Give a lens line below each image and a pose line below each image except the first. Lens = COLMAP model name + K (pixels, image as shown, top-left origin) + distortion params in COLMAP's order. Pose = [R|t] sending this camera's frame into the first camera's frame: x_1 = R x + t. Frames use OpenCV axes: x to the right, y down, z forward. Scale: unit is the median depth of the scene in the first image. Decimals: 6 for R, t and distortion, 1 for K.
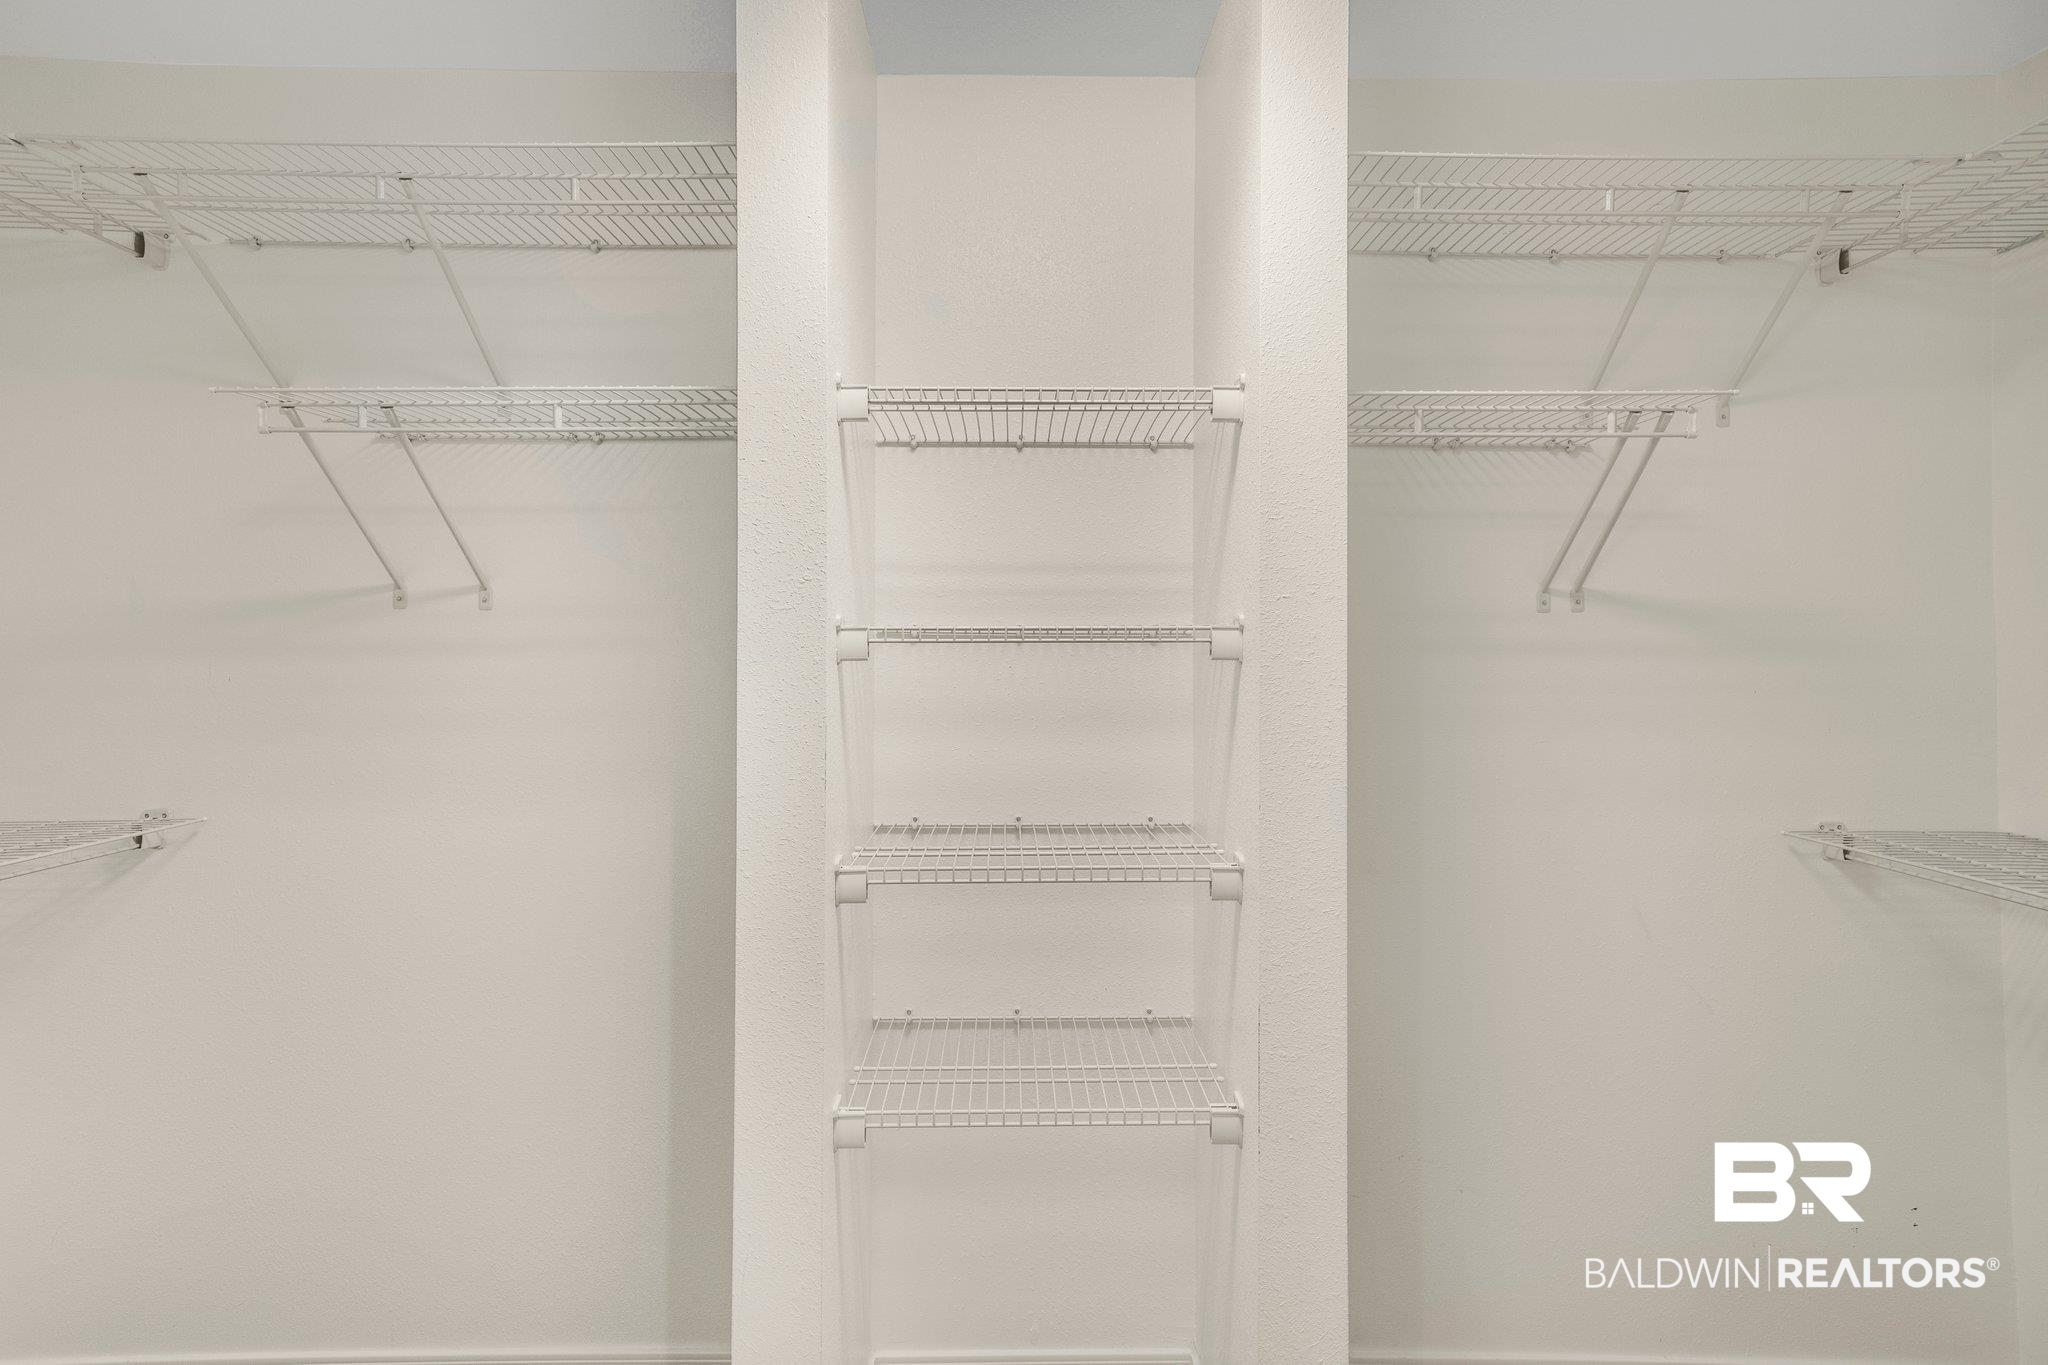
lens RADIAL K [[1093.8, 0, 1015.4], [0, 1093.8, 702.9], [0, 0, 1]] dist [-0.002738, 0.011977]
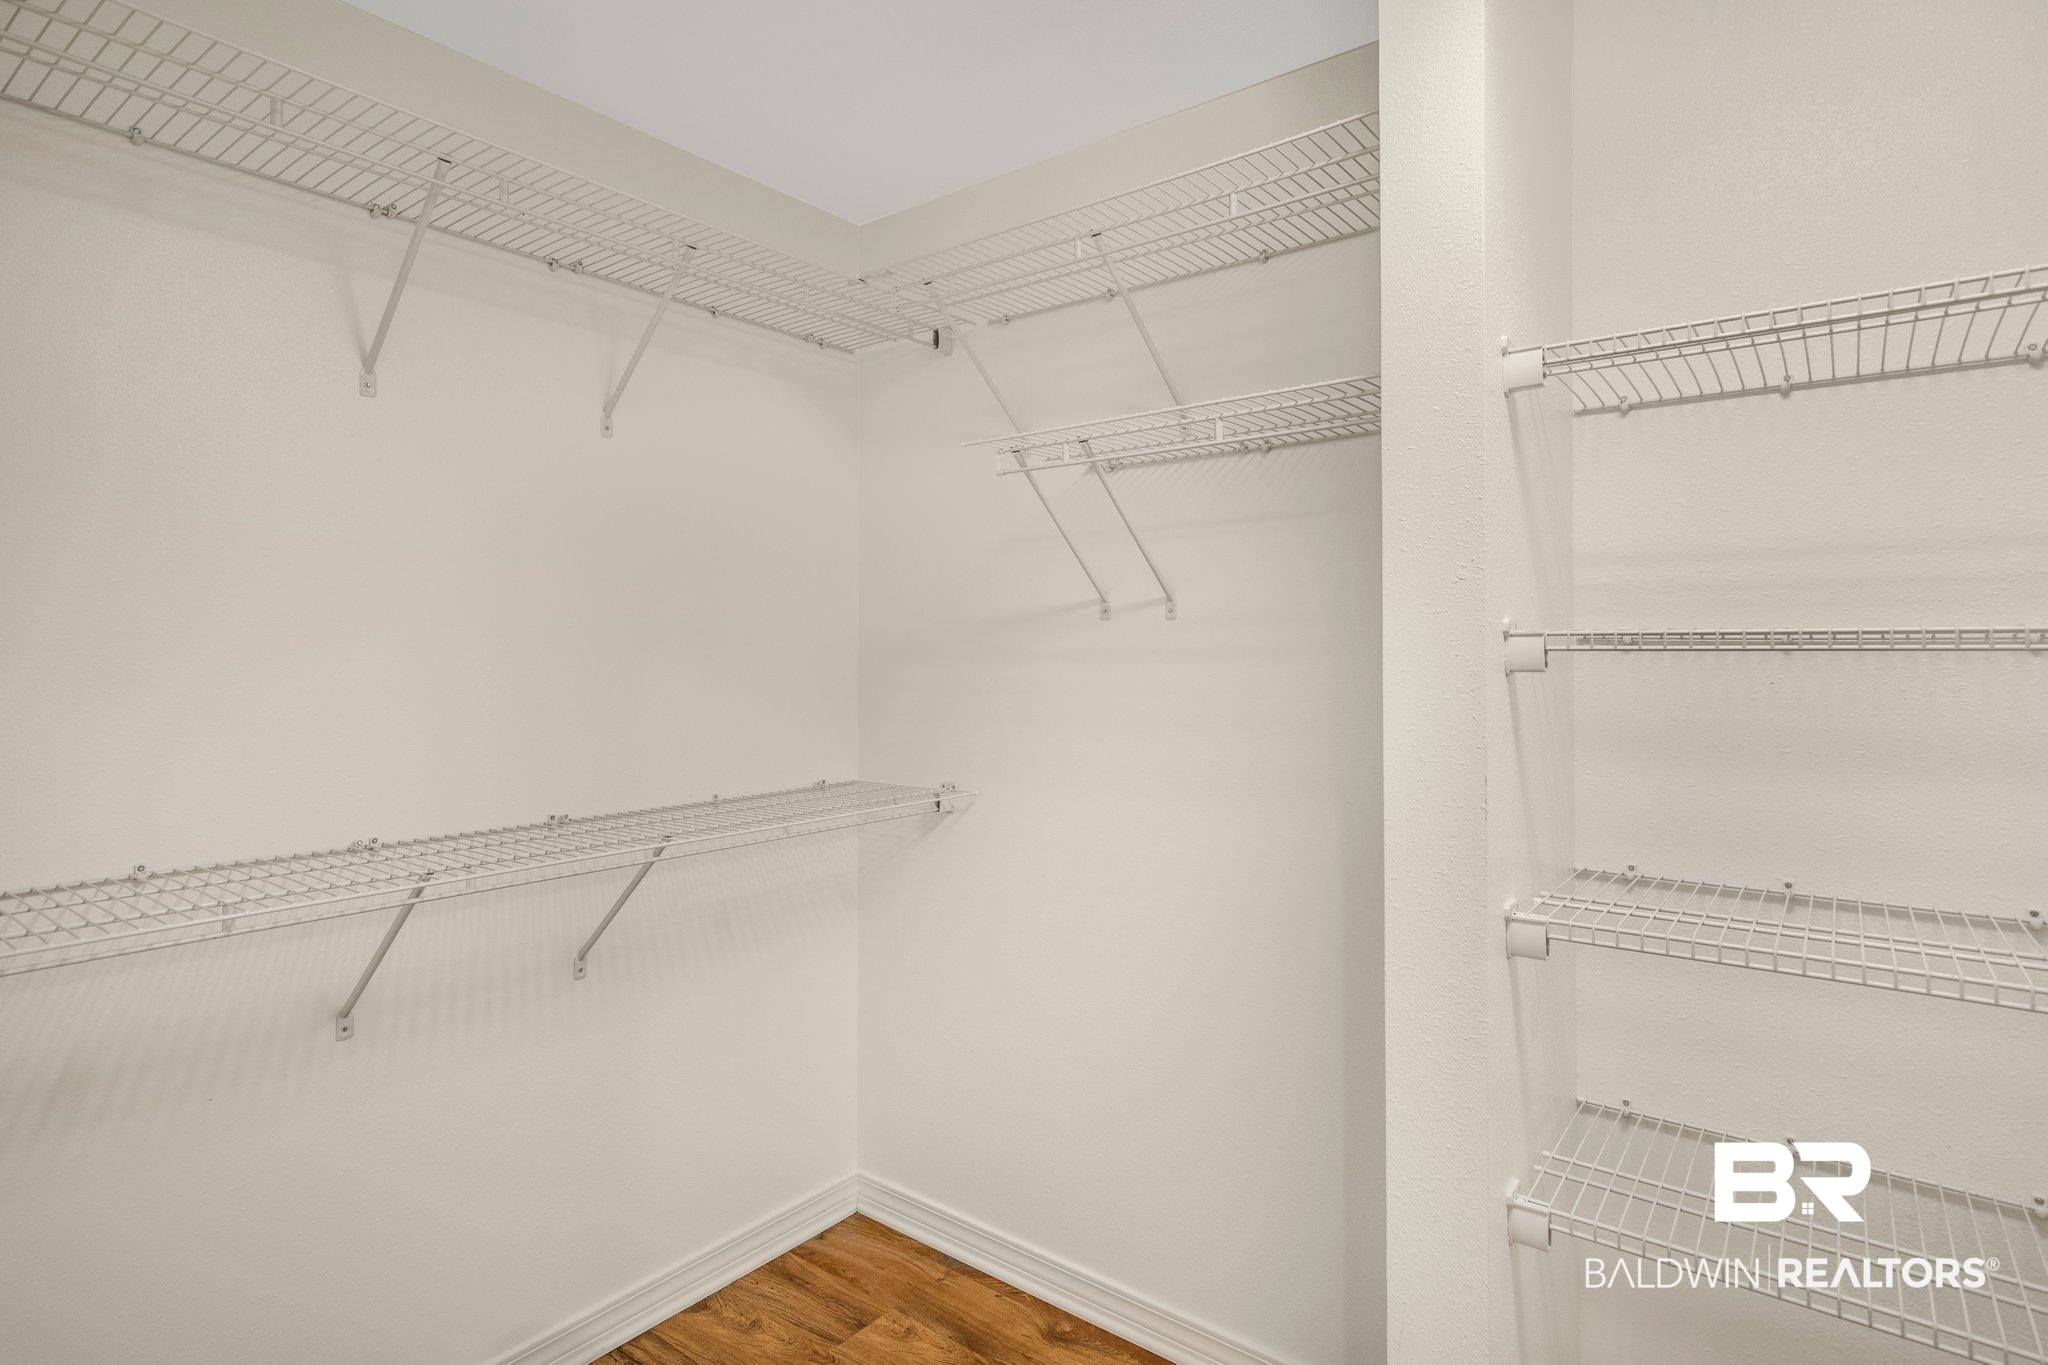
lens RADIAL K [[1075.0, 0, 1024.0], [0, 1075.0, 682.5], [0, 0, 1]] dist [-0.000959, 0.007898]
pose [[0.771382, 0.020004, -0.636057, 0.077618], [-0.036286, 0.999262, -0.012580, -0.005584], [0.635337, 0.032784, 0.771539, 0.105559]]
